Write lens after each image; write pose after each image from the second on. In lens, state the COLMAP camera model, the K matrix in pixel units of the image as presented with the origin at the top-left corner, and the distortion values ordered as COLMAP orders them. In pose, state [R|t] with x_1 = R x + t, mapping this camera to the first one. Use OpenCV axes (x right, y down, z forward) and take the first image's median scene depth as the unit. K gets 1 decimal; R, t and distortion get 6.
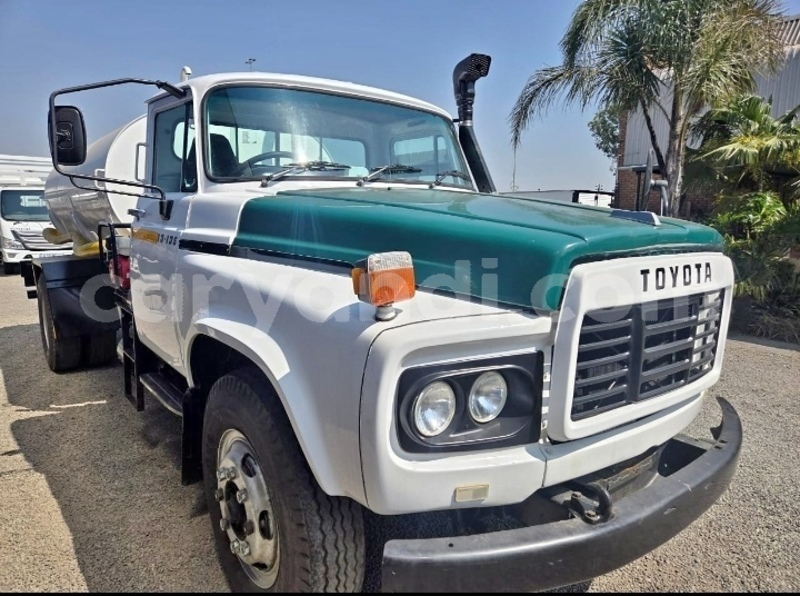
lens RADIAL K [[547.8, 0, 400.0], [0, 547.8, 298.0], [0, 0, 1]] dist [0.062715, -0.059932]
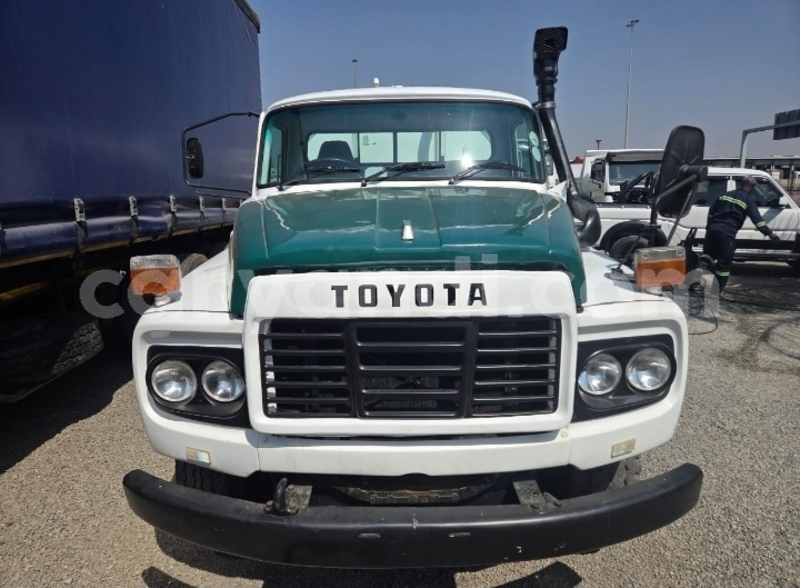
lens RADIAL K [[528.6, 0, 400.4], [0, 528.6, 283.8], [0, 0, 1]] dist [0.079183, 0.000266]
pose [[0.784902, 0.089712, -0.613090, 1.019571], [-0.070199, 0.995967, 0.055866, -0.106092], [0.615630, -0.000811, 0.788035, 0.290959]]
